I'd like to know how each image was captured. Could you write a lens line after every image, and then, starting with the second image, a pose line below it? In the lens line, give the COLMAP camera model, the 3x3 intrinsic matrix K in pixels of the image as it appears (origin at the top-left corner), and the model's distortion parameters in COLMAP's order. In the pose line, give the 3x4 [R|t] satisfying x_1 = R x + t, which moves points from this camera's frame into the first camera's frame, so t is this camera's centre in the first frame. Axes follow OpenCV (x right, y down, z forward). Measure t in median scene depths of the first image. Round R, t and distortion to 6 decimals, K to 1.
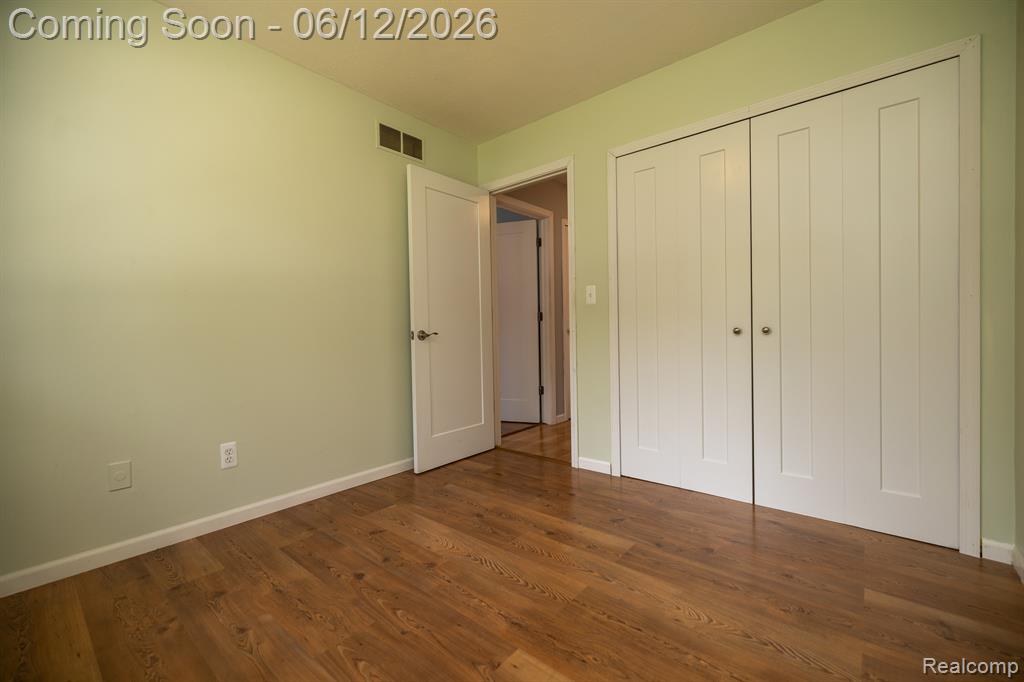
lens RADIAL K [[430.4, 0, 512.5], [0, 430.4, 337.1], [0, 0, 1]] dist [0.000953, 0.000705]
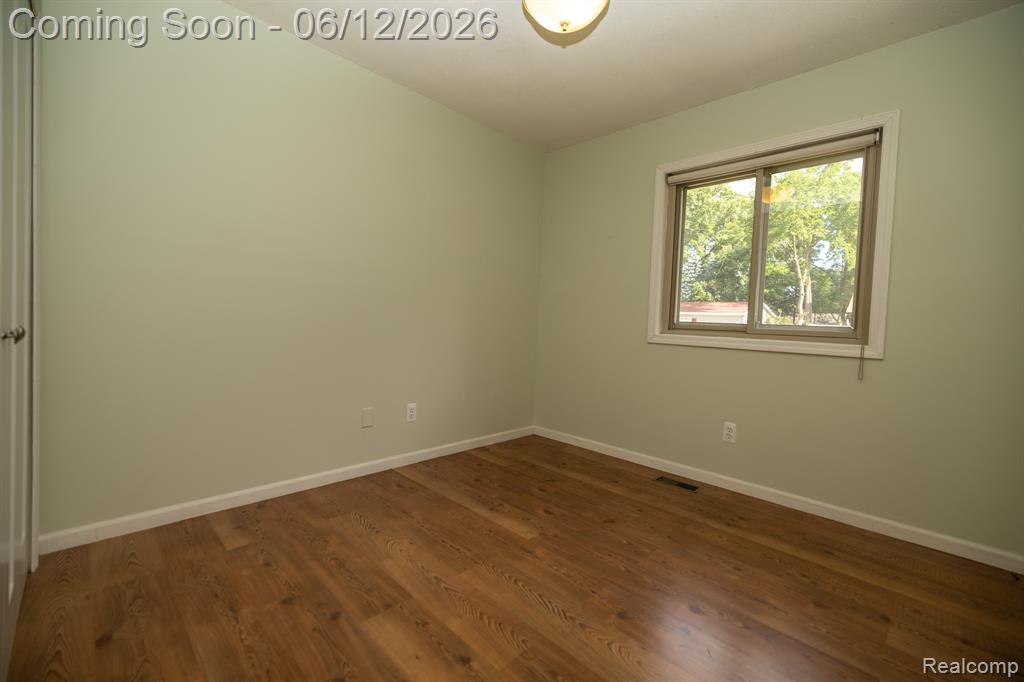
lens RADIAL K [[430.4, 0, 511.4], [0, 430.4, 337.7], [0, 0, 1]] dist [0.000953, 0.000705]
pose [[-0.996760, -0.024121, 0.076728, -0.021620], [-0.020177, 0.998455, 0.051766, -0.063431], [-0.077858, 0.050050, -0.995707, 1.952198]]
